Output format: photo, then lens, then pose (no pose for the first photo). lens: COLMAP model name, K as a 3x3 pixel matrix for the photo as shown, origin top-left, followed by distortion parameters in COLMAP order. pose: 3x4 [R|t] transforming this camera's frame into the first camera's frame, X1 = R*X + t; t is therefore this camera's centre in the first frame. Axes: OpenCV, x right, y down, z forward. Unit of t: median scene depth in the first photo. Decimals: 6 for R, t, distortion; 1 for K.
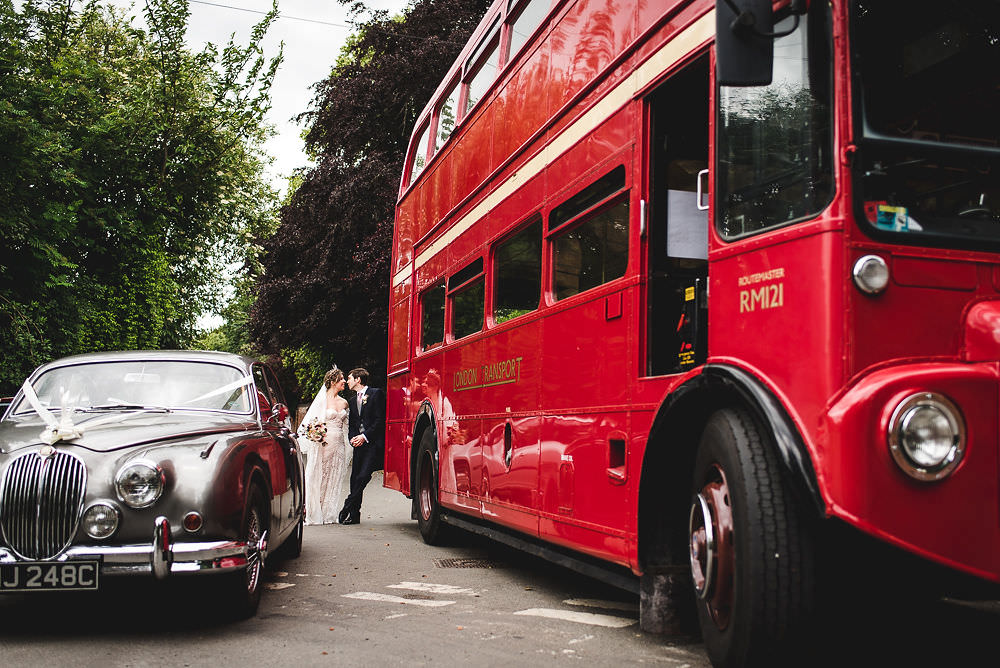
lens RADIAL K [[1023.3, 0, 501.2], [0, 1023.3, 335.2], [0, 0, 1]] dist [0.002113, 0.000000]
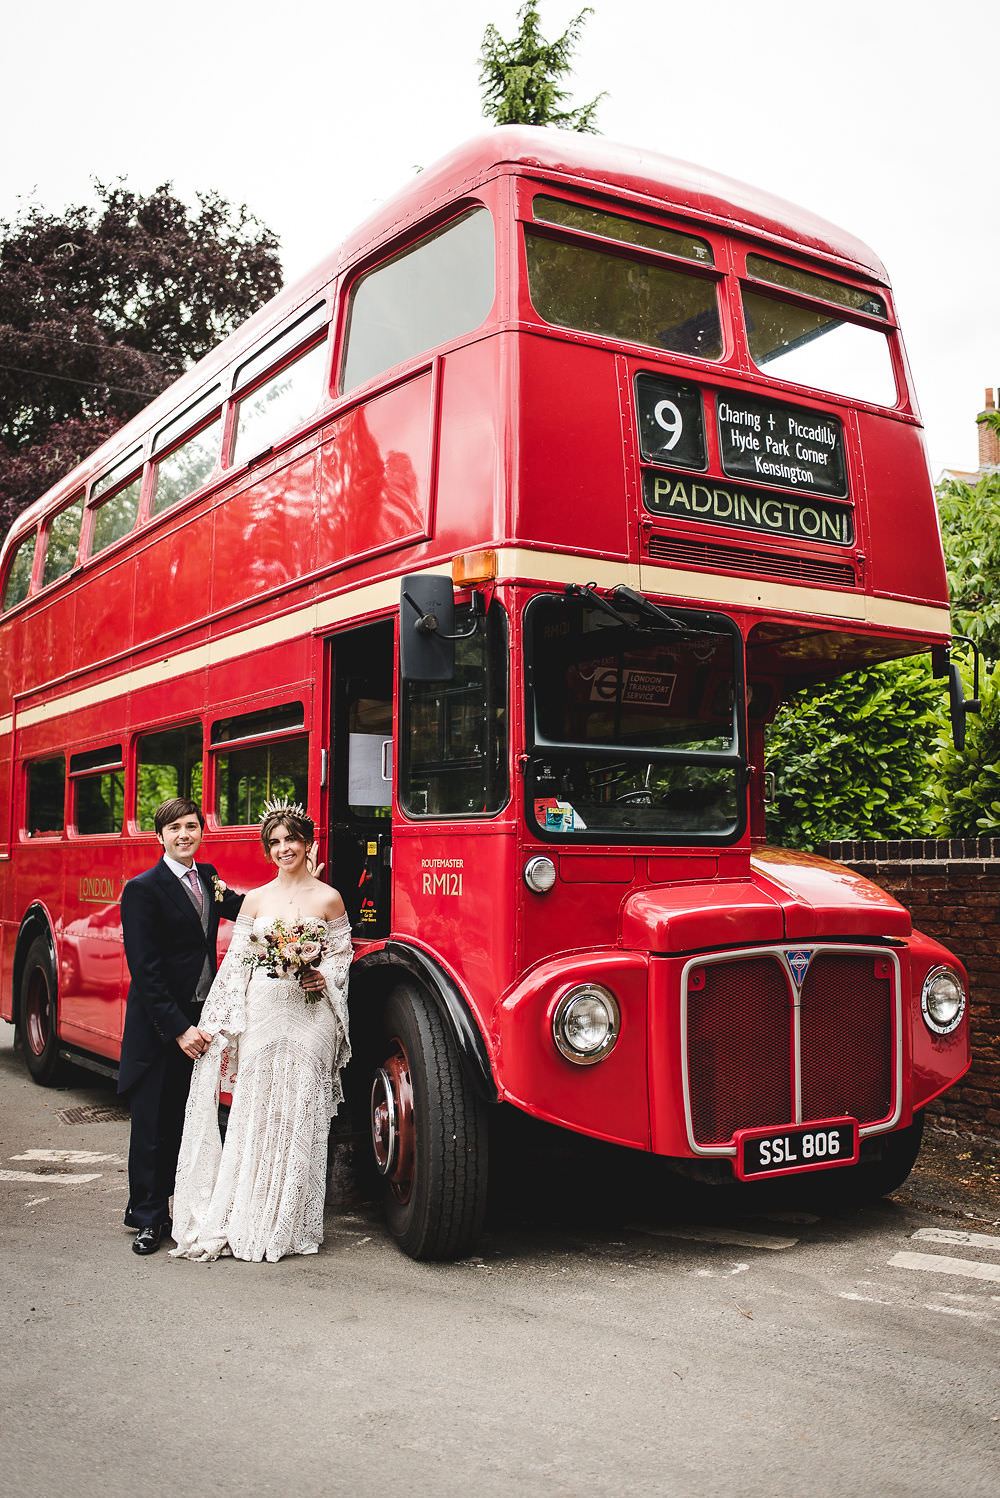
lens RADIAL K [[1424.5, 0, 500.0], [0, 1424.5, 749.1], [0, 0, 1]] dist [0.019652, 0.000000]
pose [[0.960547, 0.001315, 0.278116, -0.093030], [-0.007476, 0.999750, 0.021092, -0.208019], [-0.278019, -0.022340, 0.960316, -0.405944]]
